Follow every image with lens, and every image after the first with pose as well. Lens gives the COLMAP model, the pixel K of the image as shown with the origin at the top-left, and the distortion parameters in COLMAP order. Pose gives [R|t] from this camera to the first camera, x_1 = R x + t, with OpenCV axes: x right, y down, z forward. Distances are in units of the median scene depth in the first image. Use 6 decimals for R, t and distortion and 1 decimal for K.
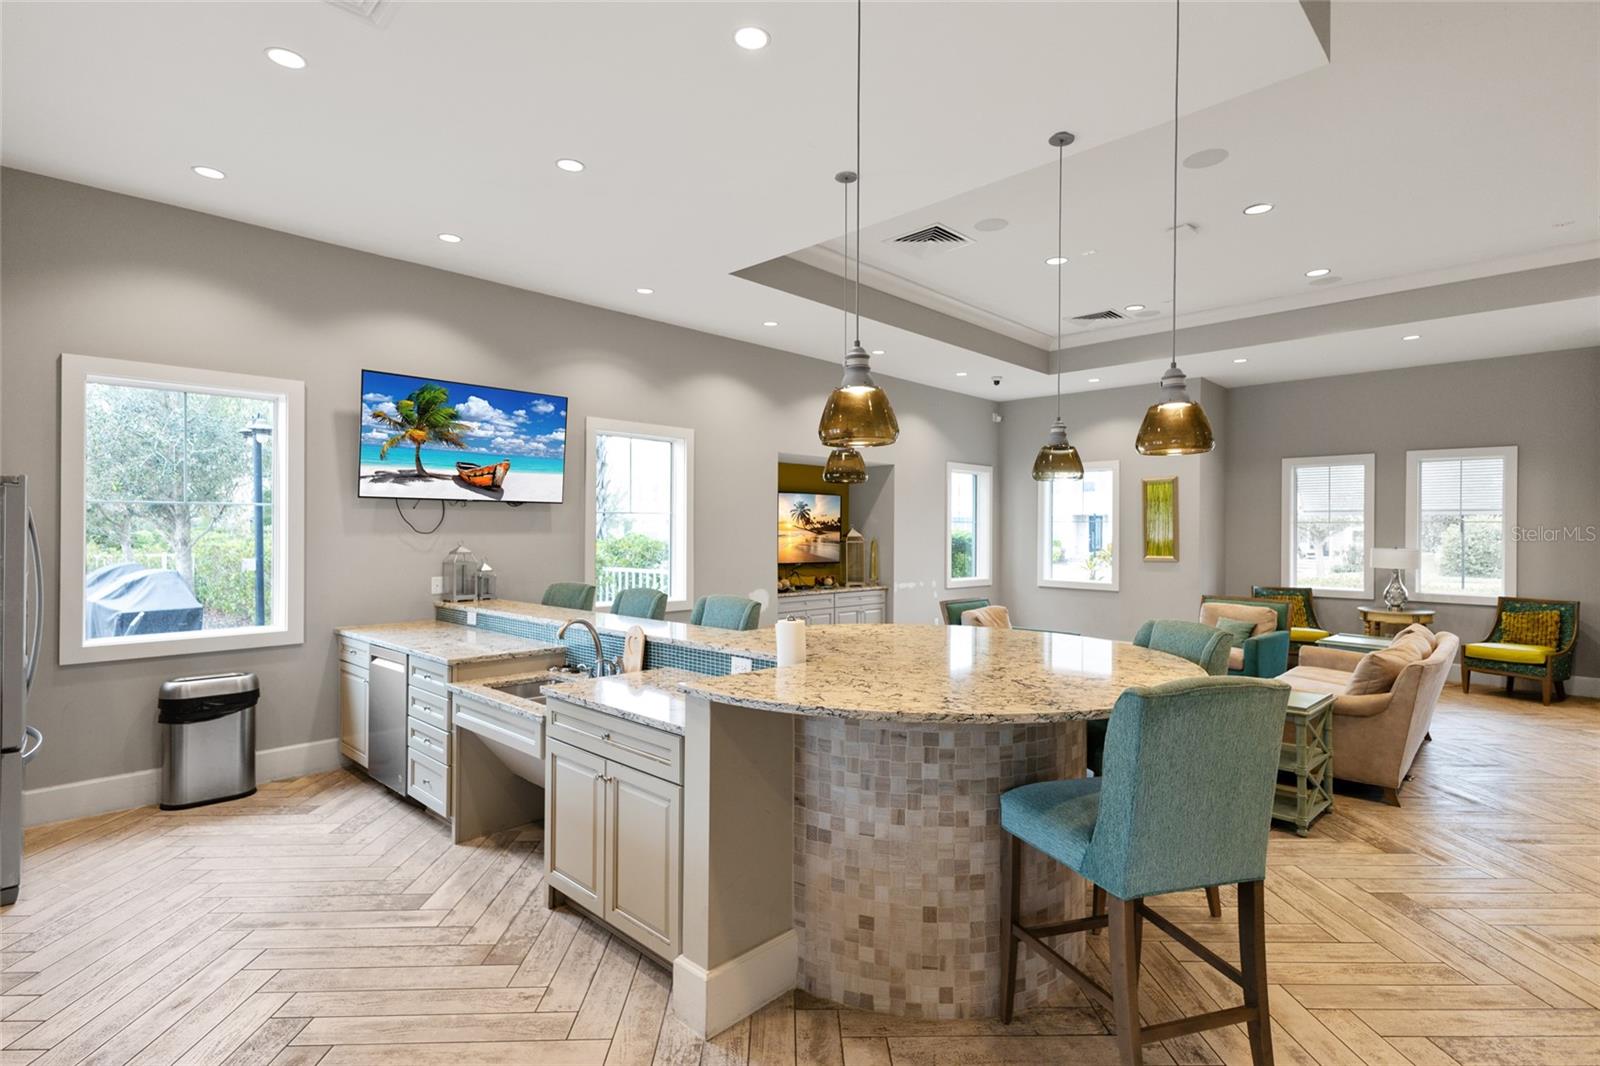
lens RADIAL K [[784.0, 0, 800.0], [0, 784.0, 533.0], [0, 0, 1]] dist [0.016921, -0.000091]
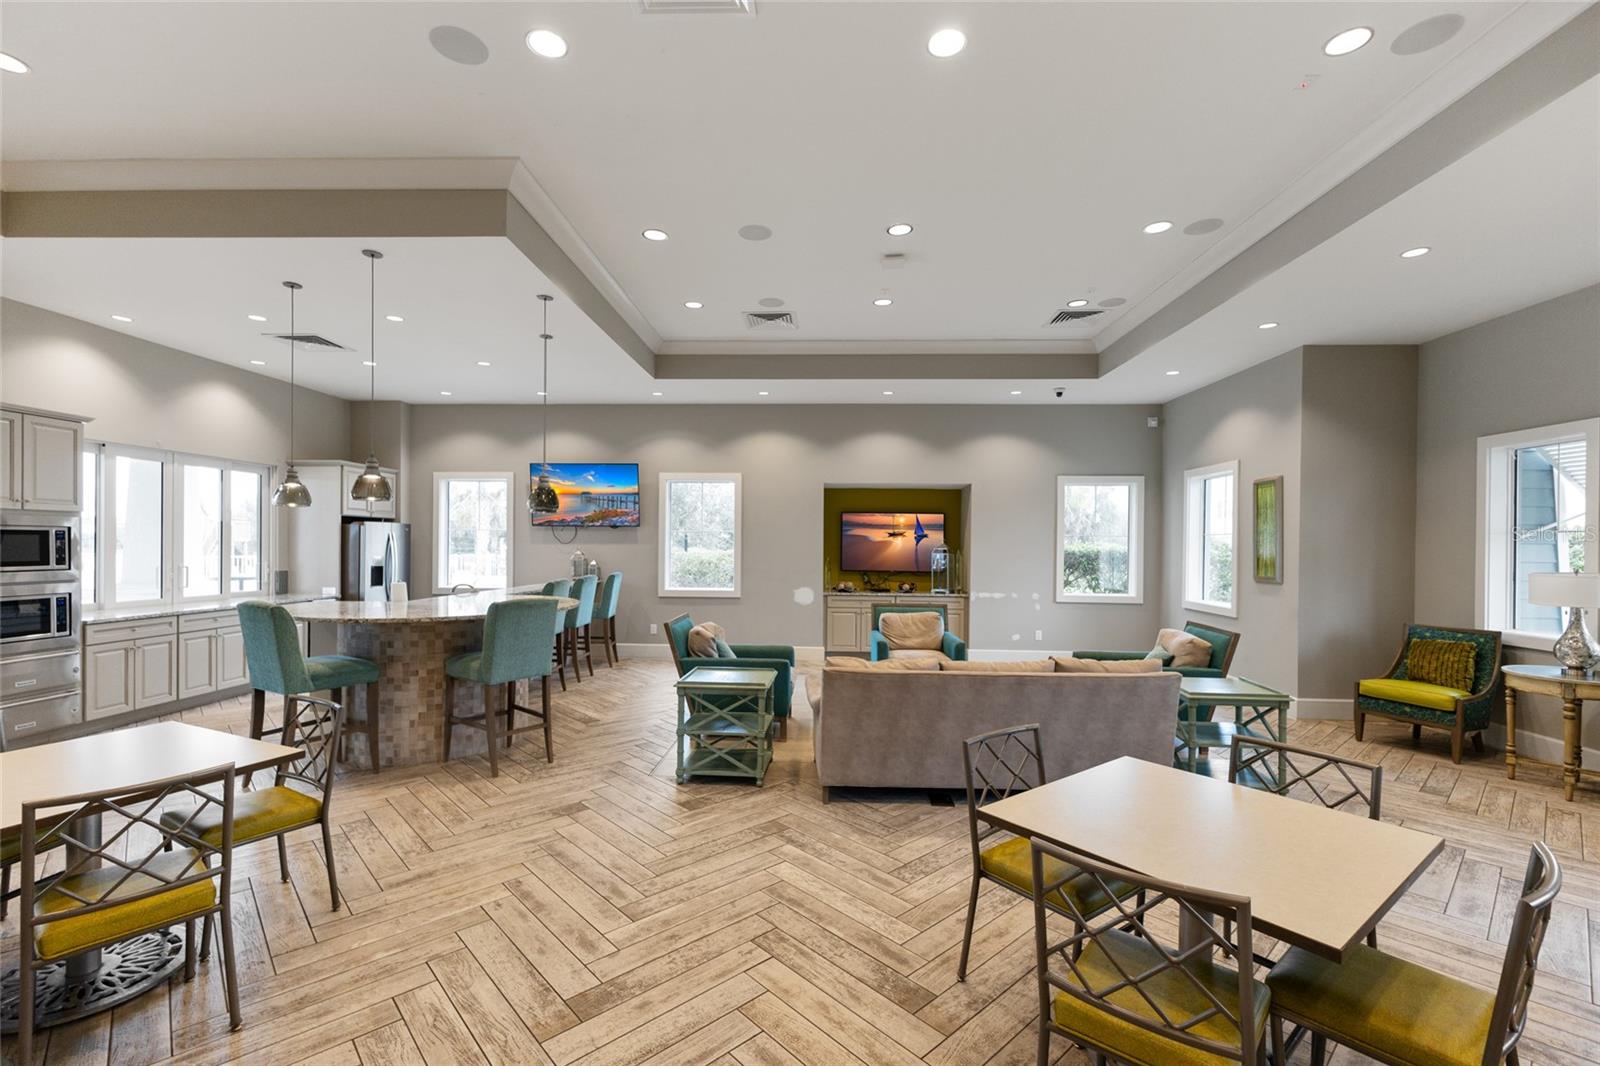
lens RADIAL K [[694.6, 0, 801.0], [0, 694.6, 545.6], [0, 0, 1]] dist [0.001320, -0.000001]
pose [[0.667154, 0.001128, -0.744919, 0.860382], [-0.005830, 0.999976, -0.003708, 0.005134], [0.744897, 0.006817, 0.667145, 0.222063]]
